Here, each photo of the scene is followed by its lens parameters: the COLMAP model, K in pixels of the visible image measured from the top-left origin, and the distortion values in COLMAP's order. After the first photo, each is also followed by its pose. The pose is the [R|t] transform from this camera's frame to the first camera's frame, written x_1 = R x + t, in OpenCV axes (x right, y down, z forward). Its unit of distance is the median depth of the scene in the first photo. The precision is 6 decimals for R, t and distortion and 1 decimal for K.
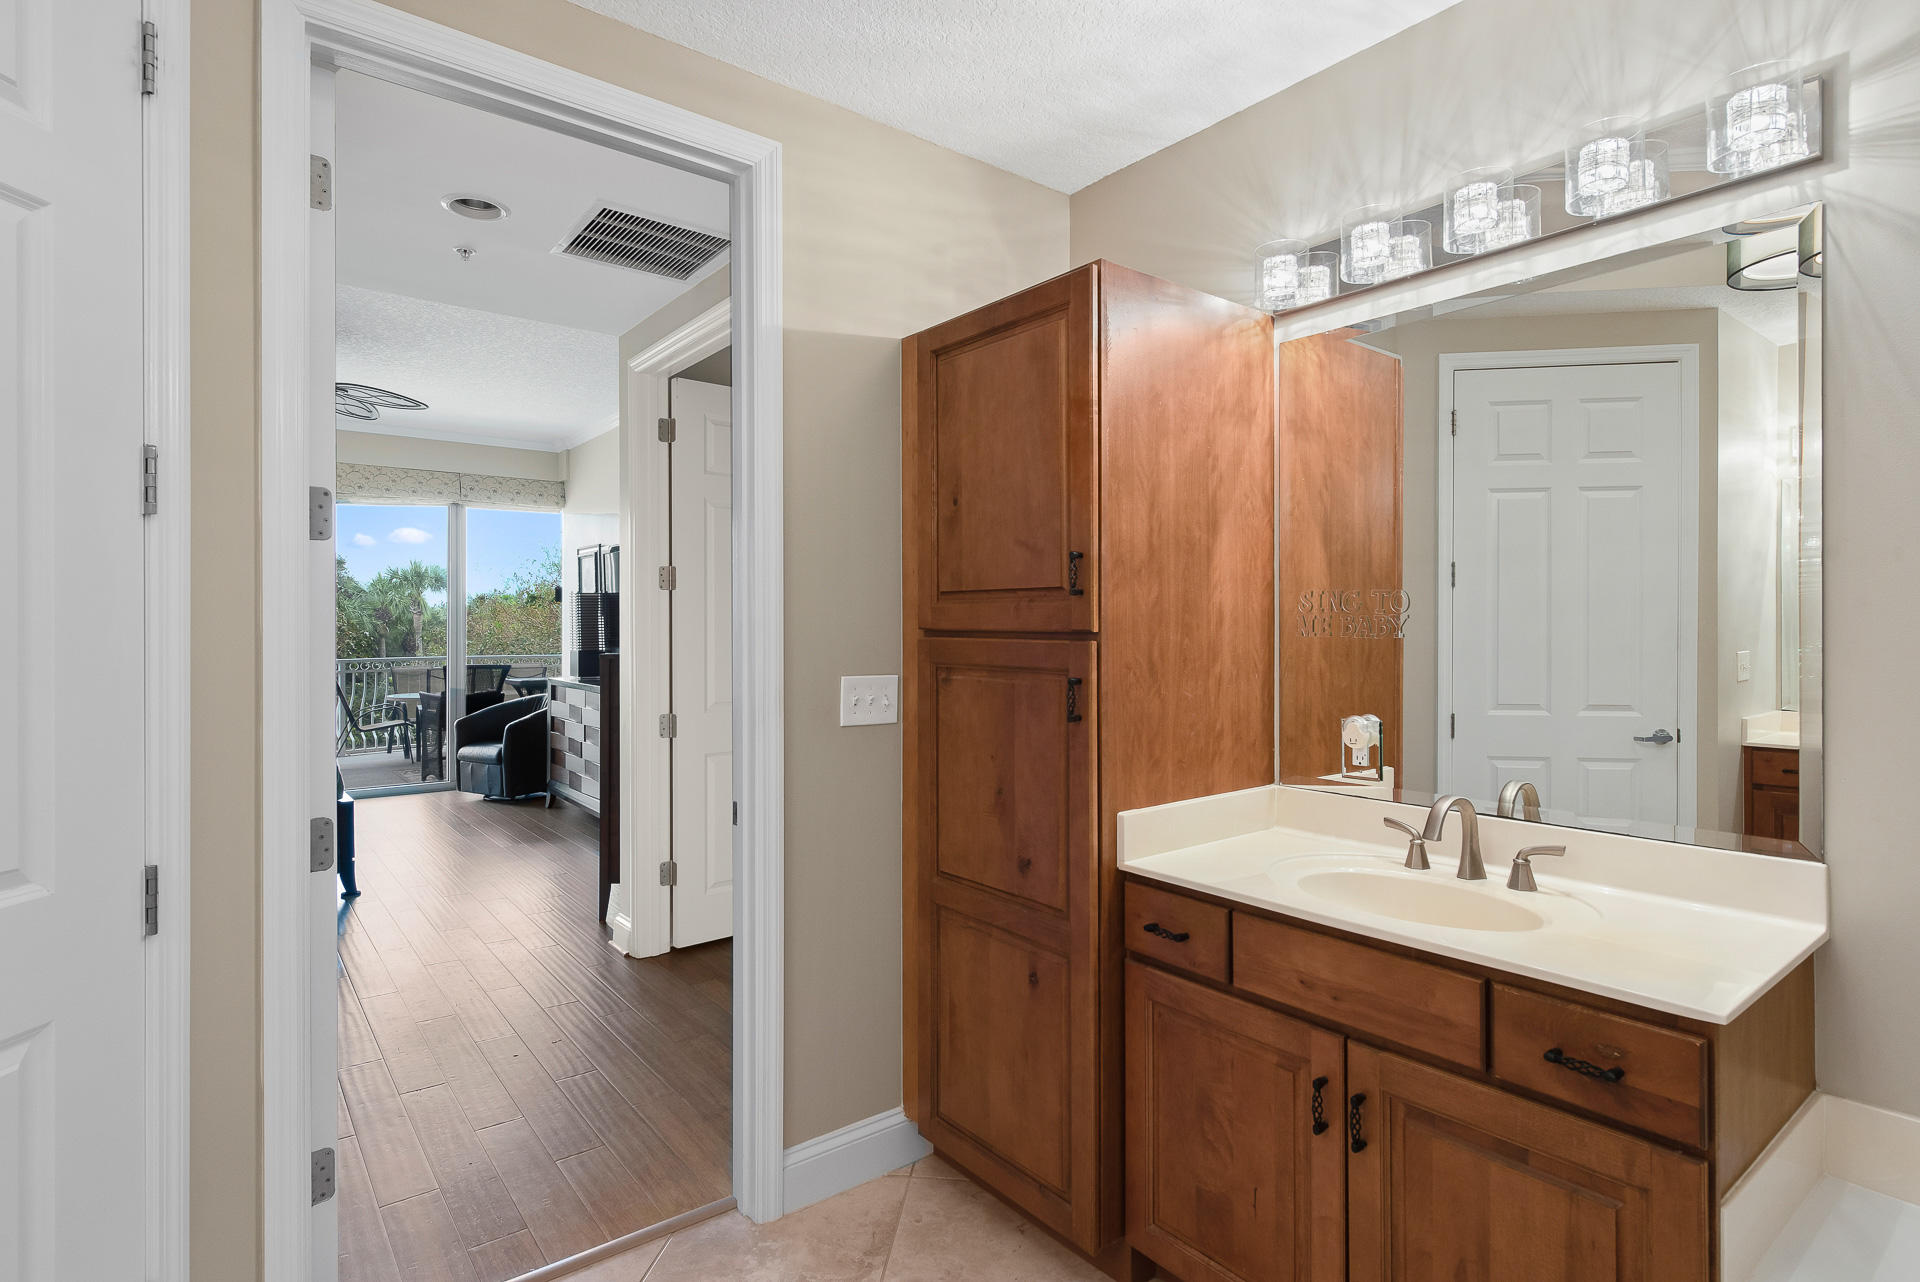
lens RADIAL K [[930.7, 0, 958.8], [0, 930.7, 630.9], [0, 0, 1]] dist [-0.019291, -0.000272]
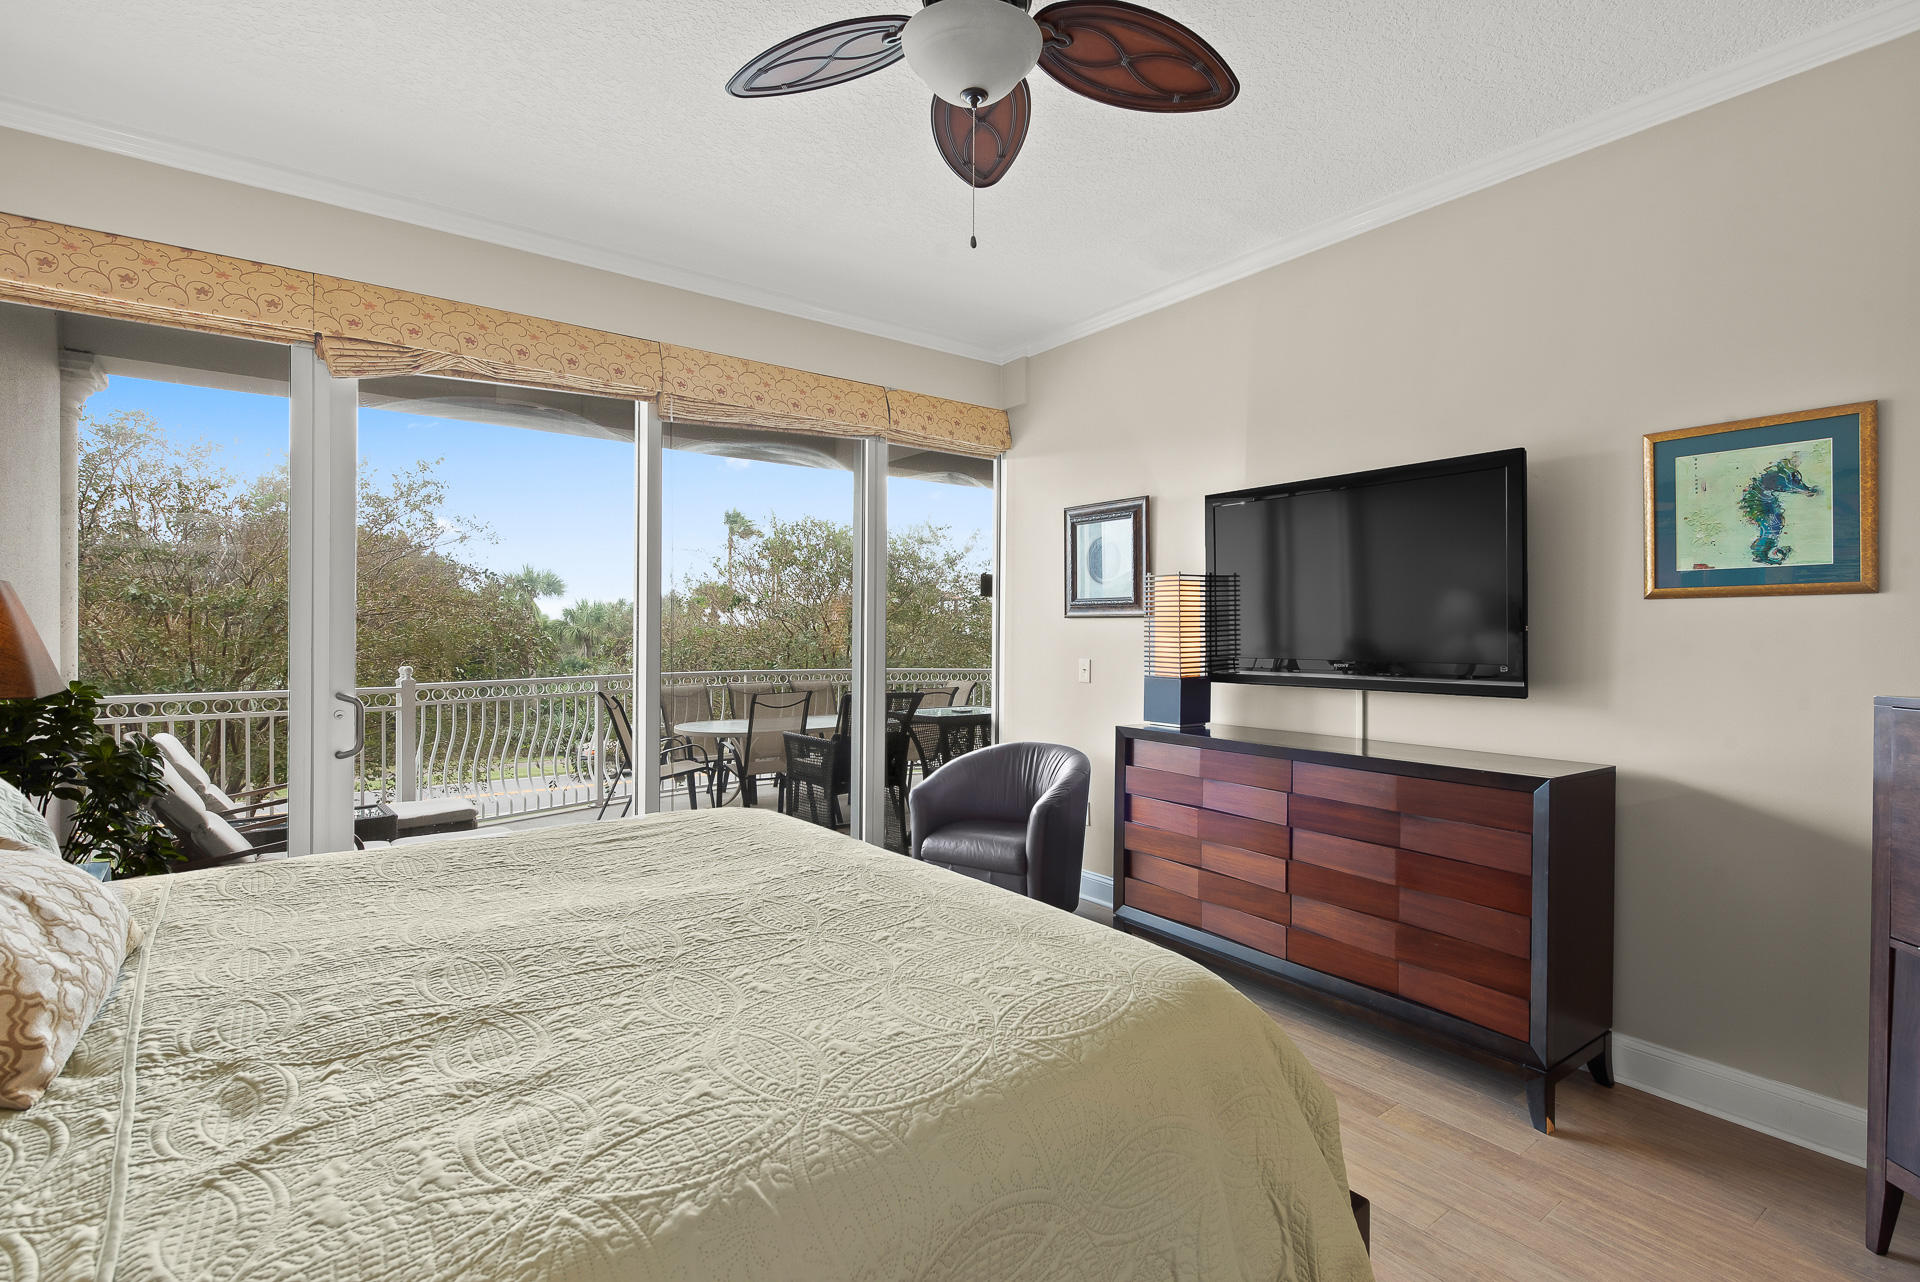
lens RADIAL K [[871.3, 0, 951.5], [0, 871.3, 635.7], [0, 0, 1]] dist [0.003978, -0.000235]
pose [[0.998634, 0.007221, -0.051742, -0.434072], [-0.007362, 0.999970, -0.002522, -0.000826], [0.051722, 0.002899, 0.998657, 0.387852]]
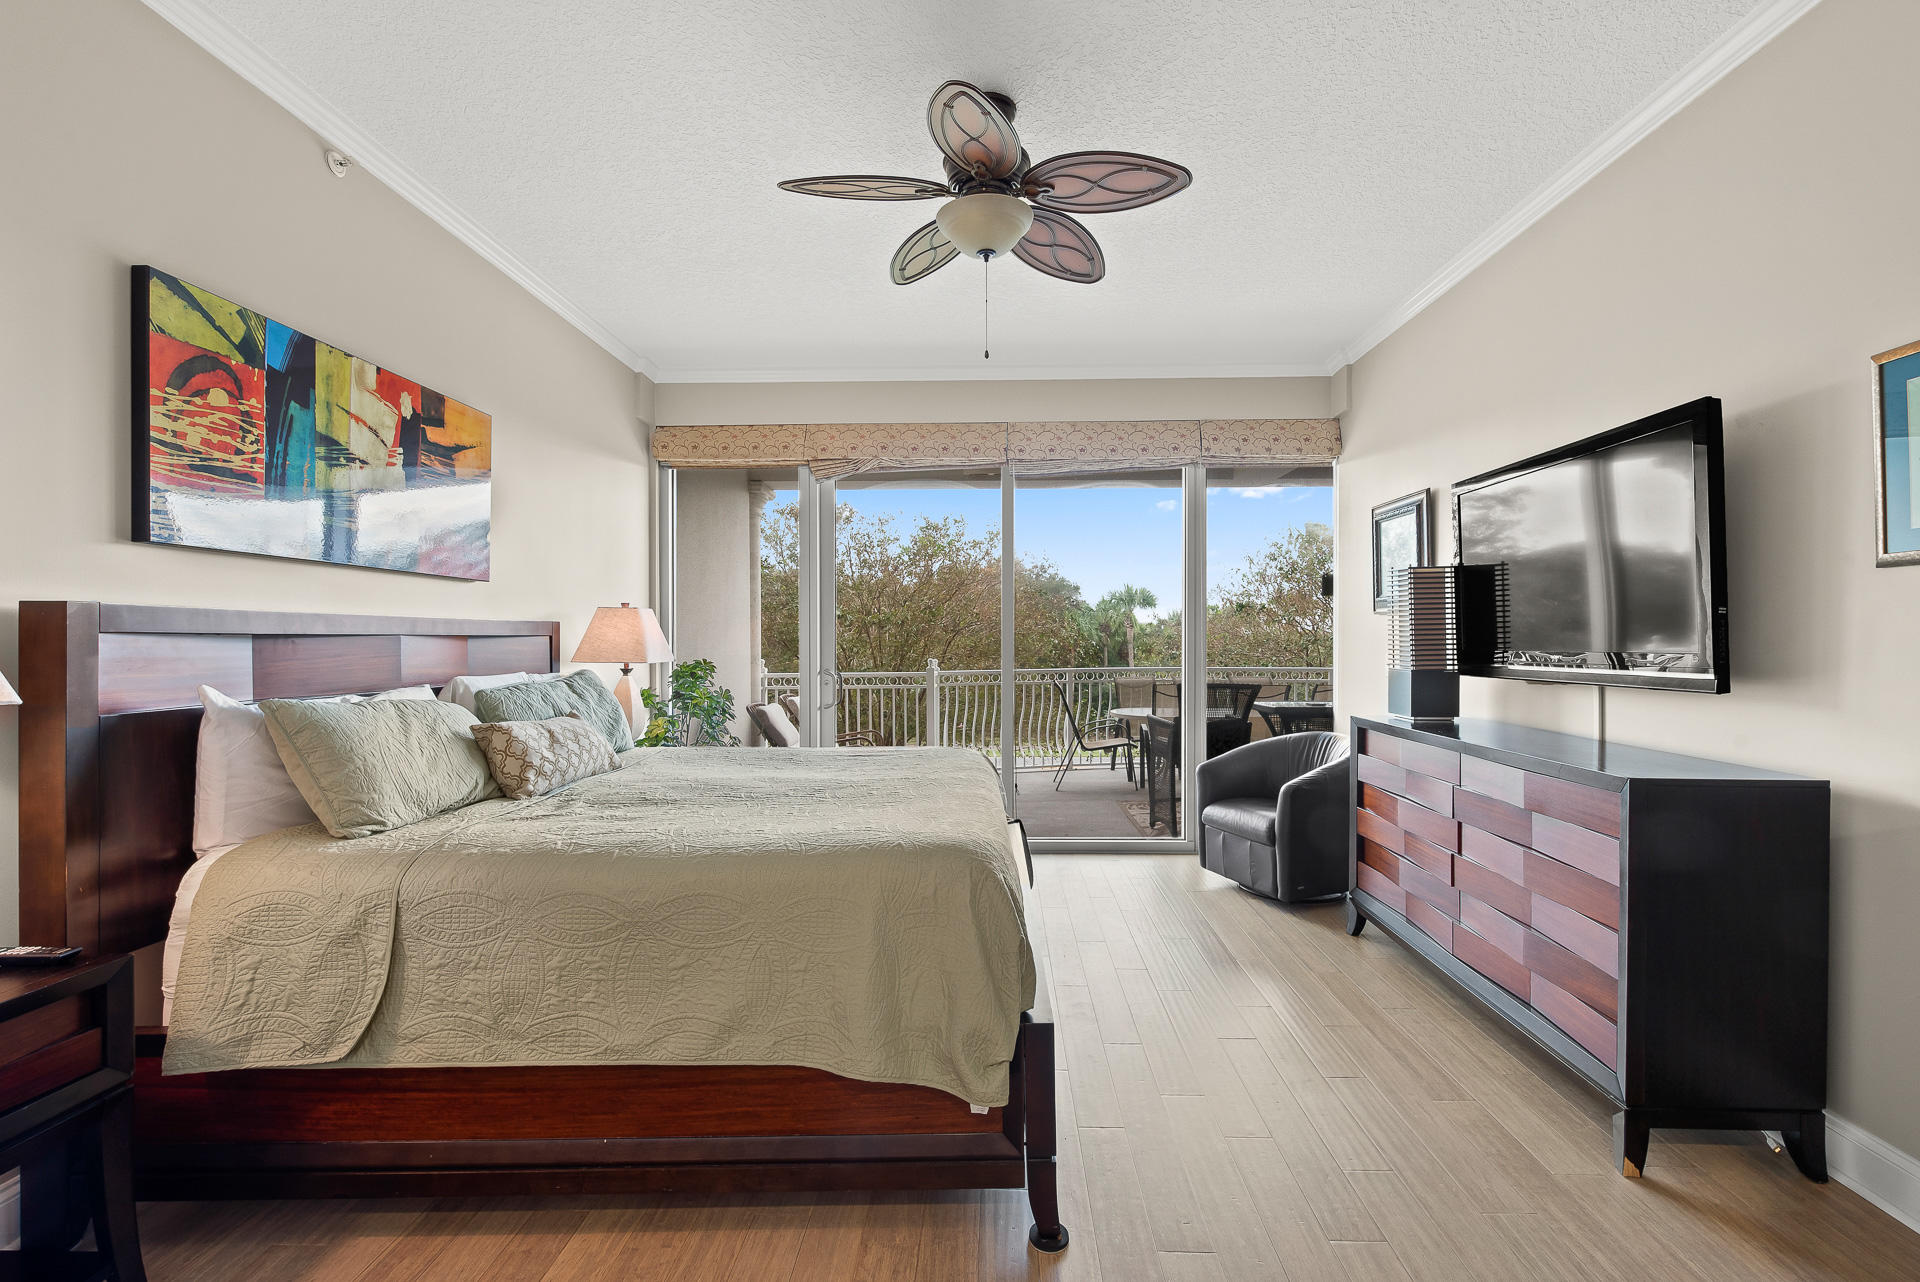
lens RADIAL K [[801.2, 0, 988.2], [0, 801.2, 642.6], [0, 0, 1]] dist [0.003087, -0.000679]
pose [[0.763367, 0.001952, -0.645962, -0.242459], [-0.001725, 0.999998, 0.000984, 0.004324], [0.645962, 0.000363, 0.763369, 0.384378]]
